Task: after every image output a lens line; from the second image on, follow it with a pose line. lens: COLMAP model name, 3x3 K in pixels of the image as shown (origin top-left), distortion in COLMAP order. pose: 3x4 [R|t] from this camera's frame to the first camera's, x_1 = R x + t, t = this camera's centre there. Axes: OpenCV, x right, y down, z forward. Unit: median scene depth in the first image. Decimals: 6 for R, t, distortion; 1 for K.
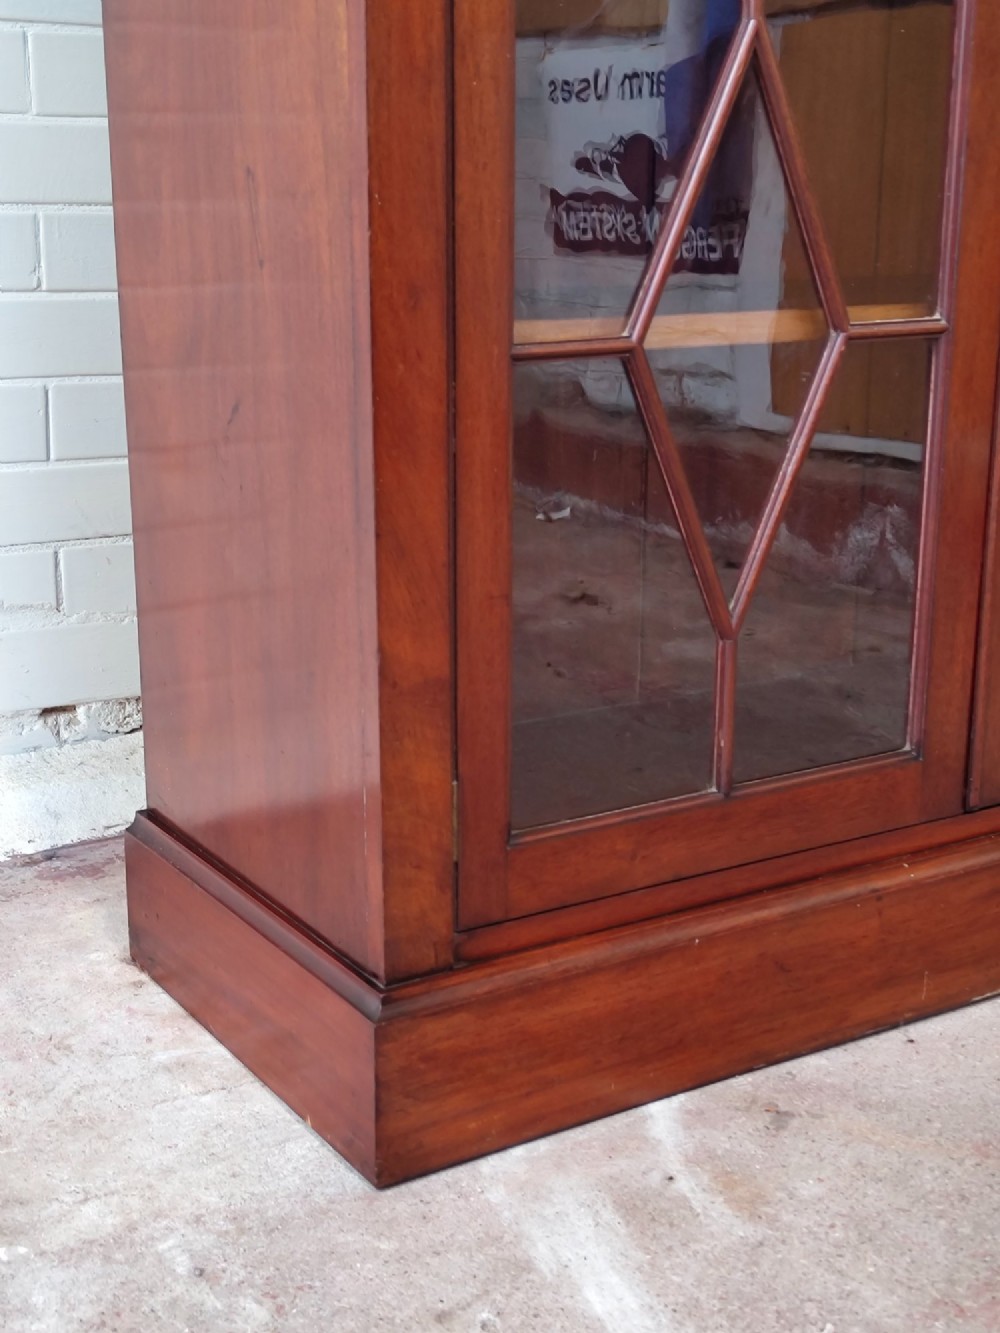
lens RADIAL K [[1850.6, 0, 495.2], [0, 1850.6, 670.7], [0, 0, 1]] dist [0.050937, 0.000000]
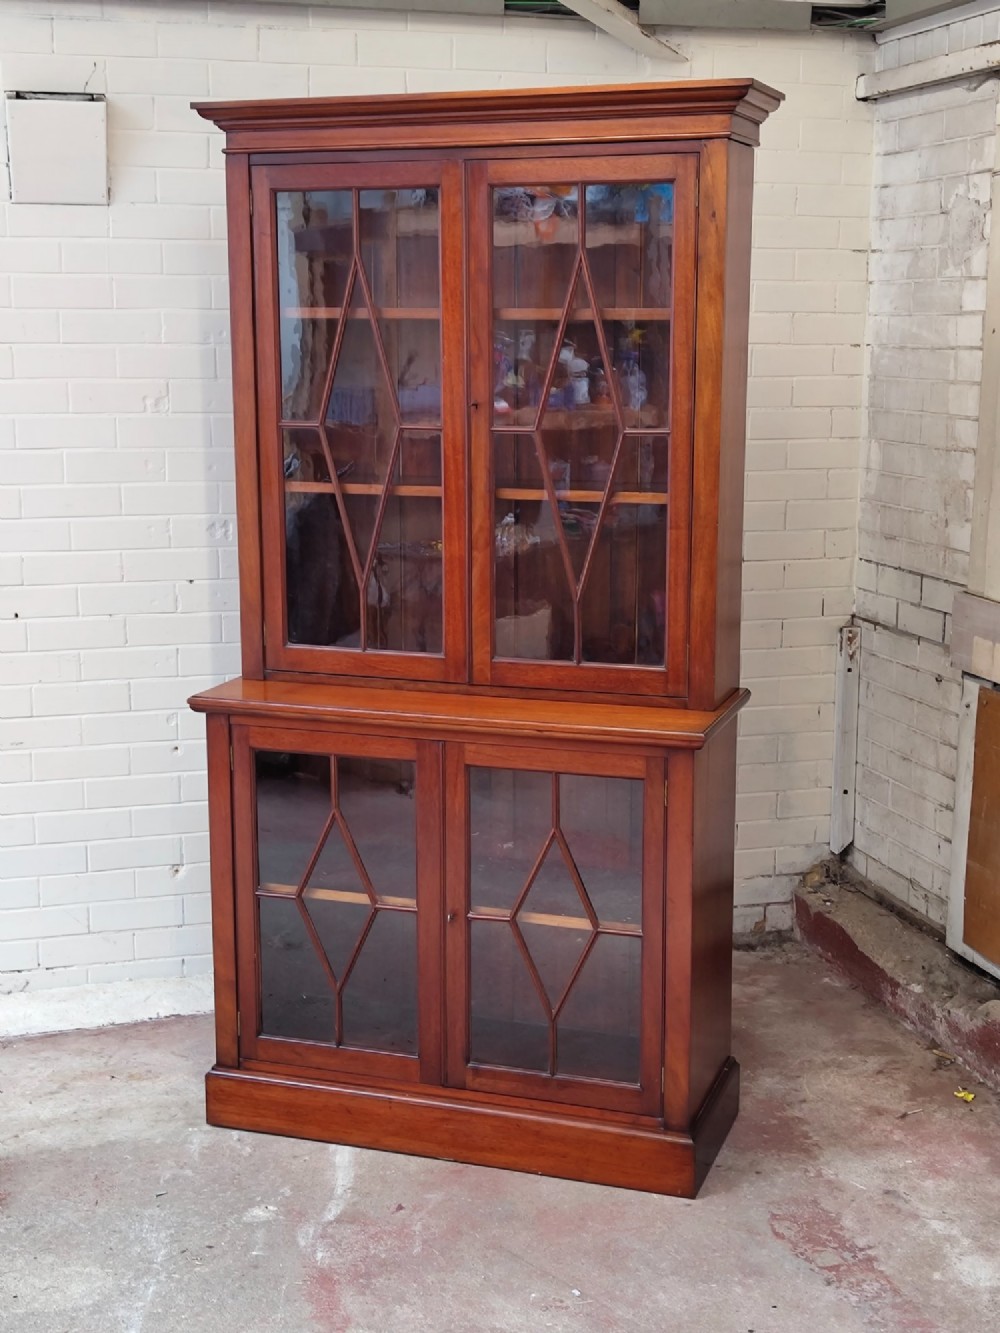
lens RADIAL K [[1850.6, 0, 499.6], [0, 1850.6, 667.9], [0, 0, 1]] dist [0.050937, 0.000000]
pose [[0.631628, 0.142822, -0.762003, 2.402135], [-0.196425, 0.980296, 0.020919, -0.625081], [0.749975, 0.136464, 0.647236, -0.798669]]
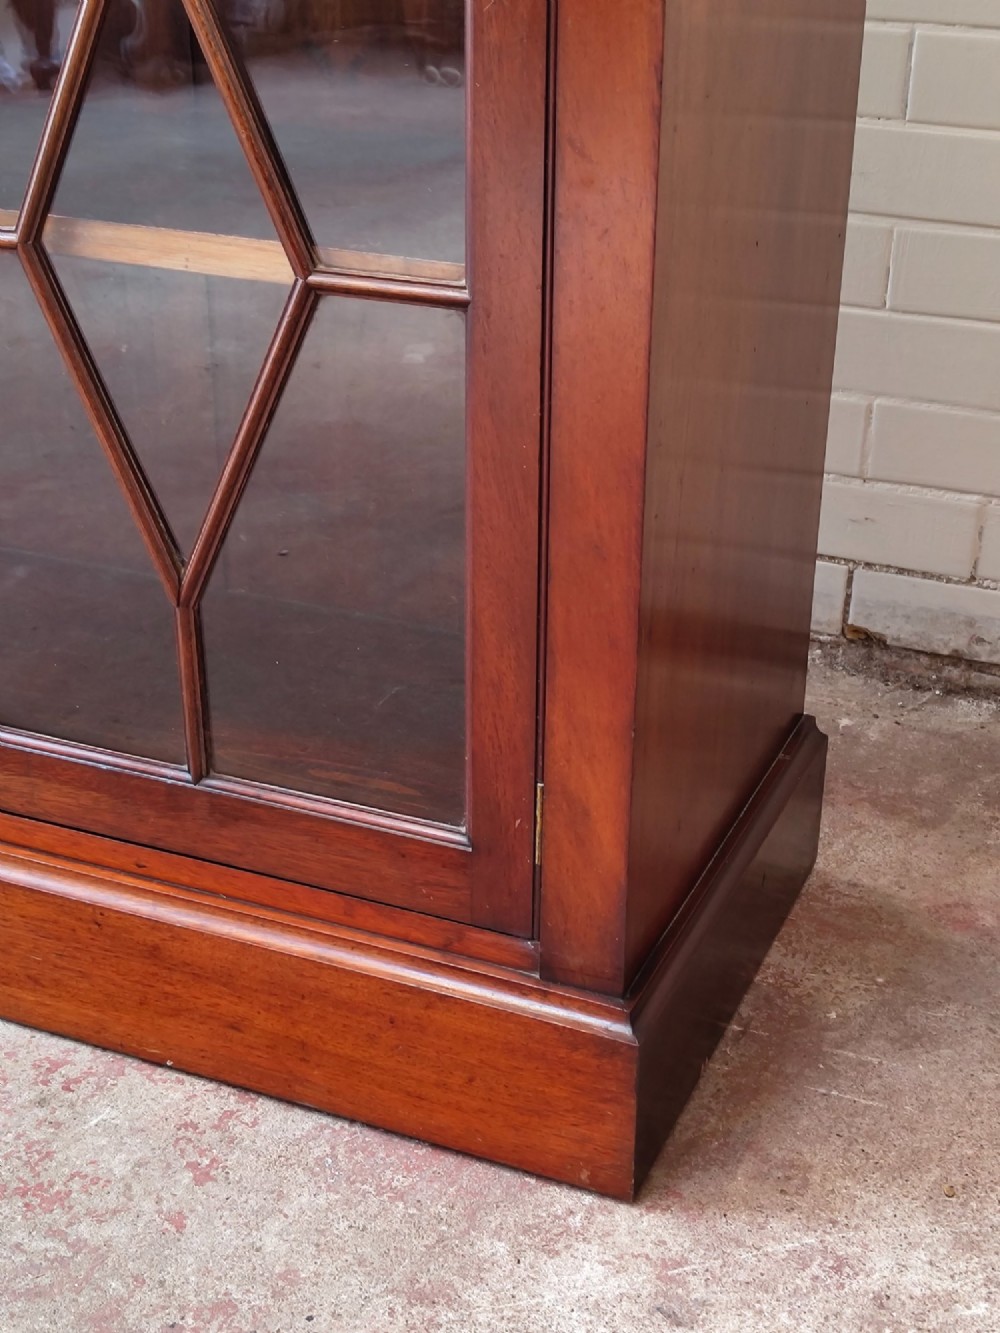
lens RADIAL K [[1850.6, 0, 524.3], [0, 1850.6, 683.2], [0, 0, 1]] dist [0.050937, 0.000000]
pose [[0.576537, 0.353416, -0.736684, 1.111622], [-0.221542, 0.935456, 0.275393, -0.289241], [0.786463, 0.004432, 0.617621, 0.741246]]
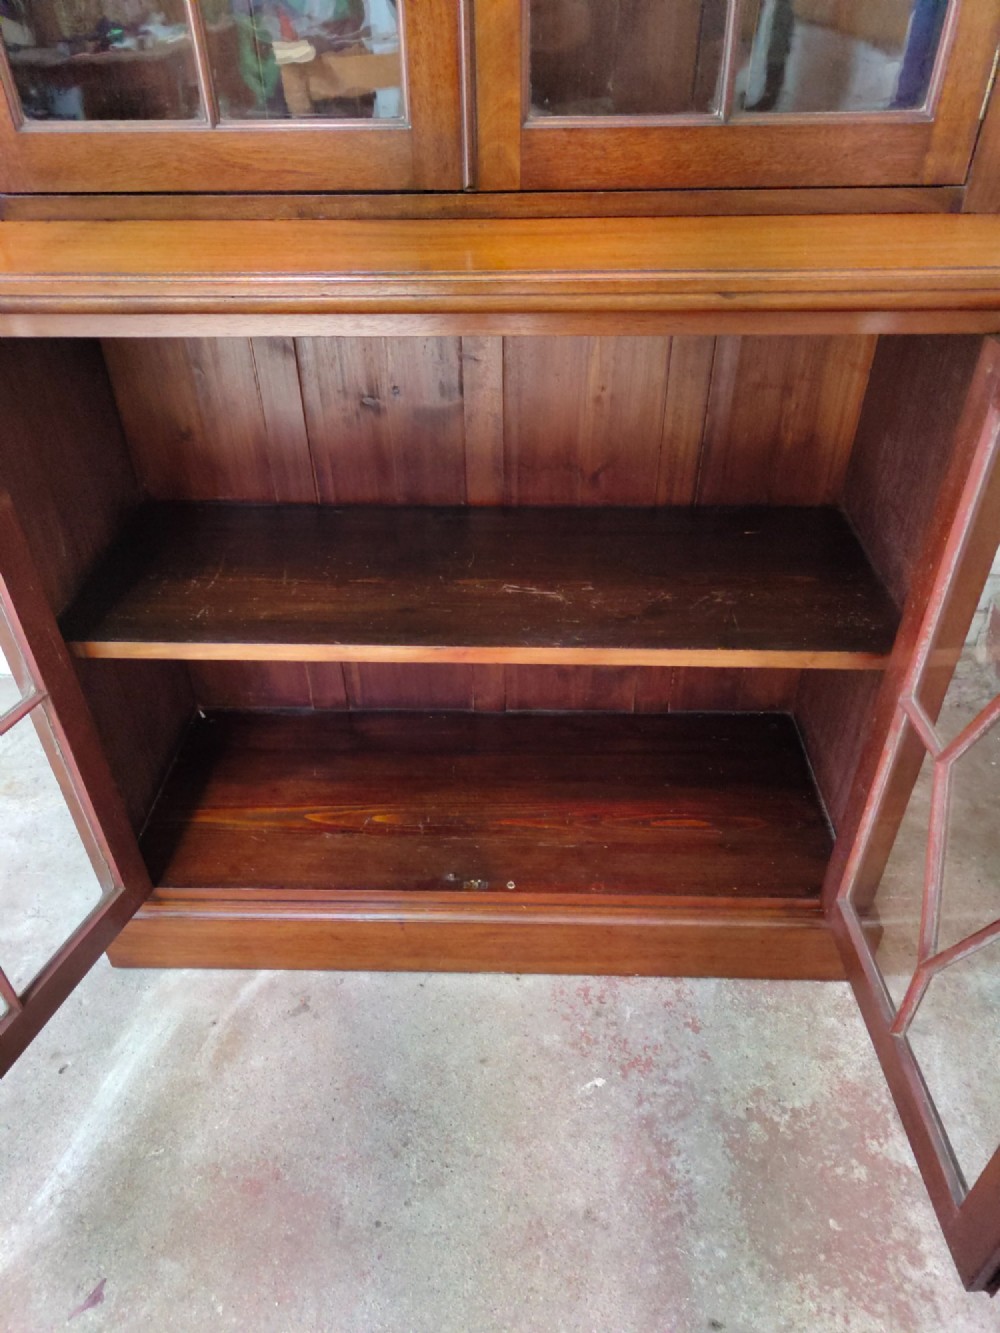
lens RADIAL K [[924.5, 0, 496.0], [0, 924.5, 683.2], [0, 0, 1]] dist [0.014730, -0.013173]
pose [[0.831940, 0.325930, -0.449049, 0.630569], [-0.127415, 0.899885, 0.417100, -0.494945], [0.540038, -0.289787, 0.790179, 0.401713]]
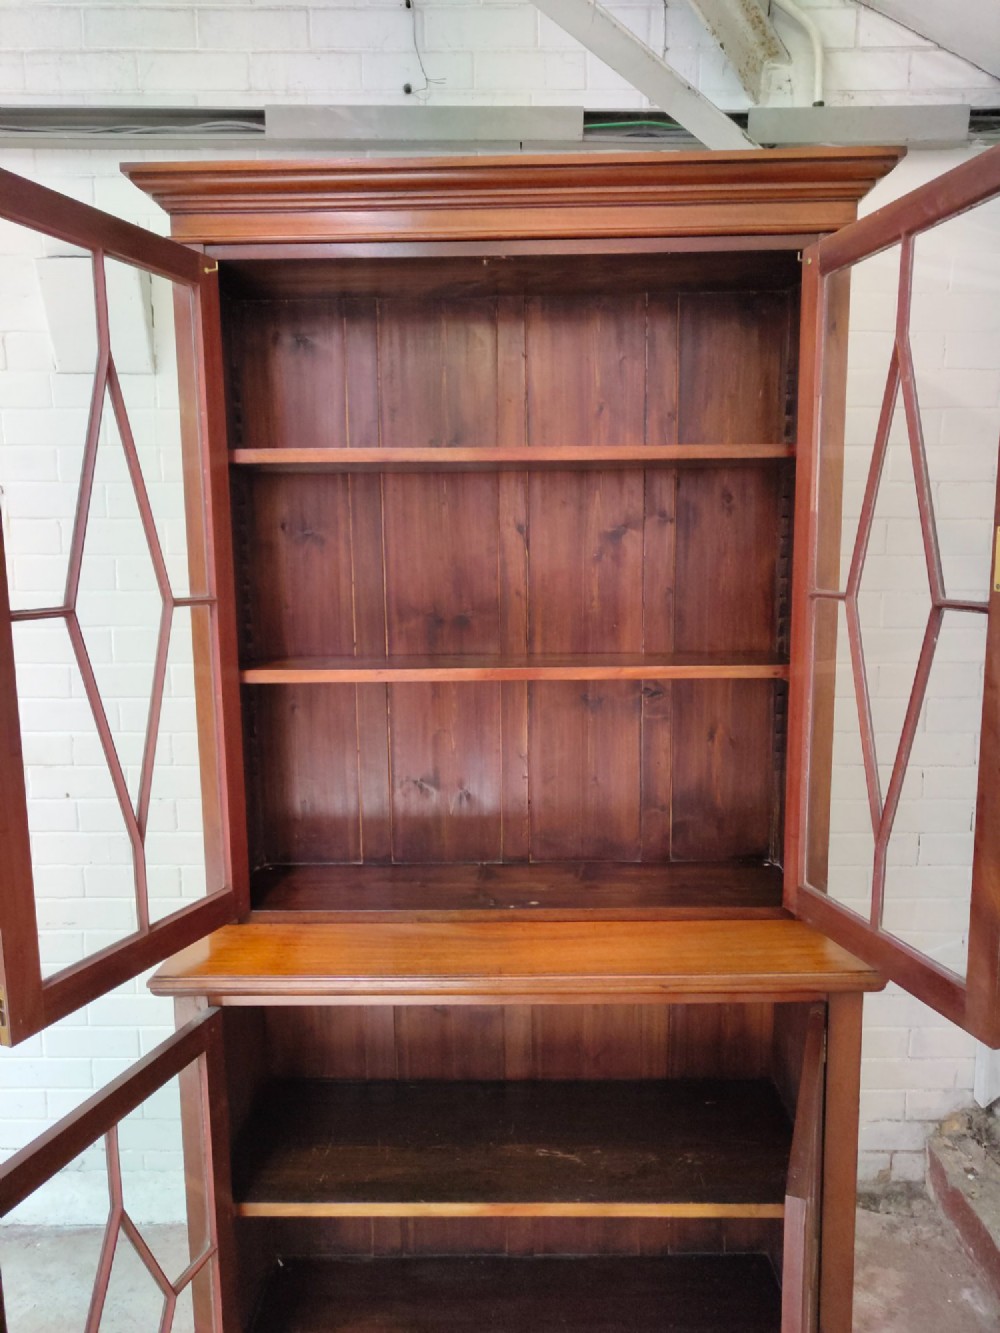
lens RADIAL K [[924.5, 0, 509.3], [0, 924.5, 675.5], [0, 0, 1]] dist [0.014730, -0.013173]
pose [[0.844469, 0.055013, -0.532771, 0.798111], [-0.123743, 0.987839, -0.094138, -0.709068], [0.521114, 0.145423, 0.841007, -0.008217]]
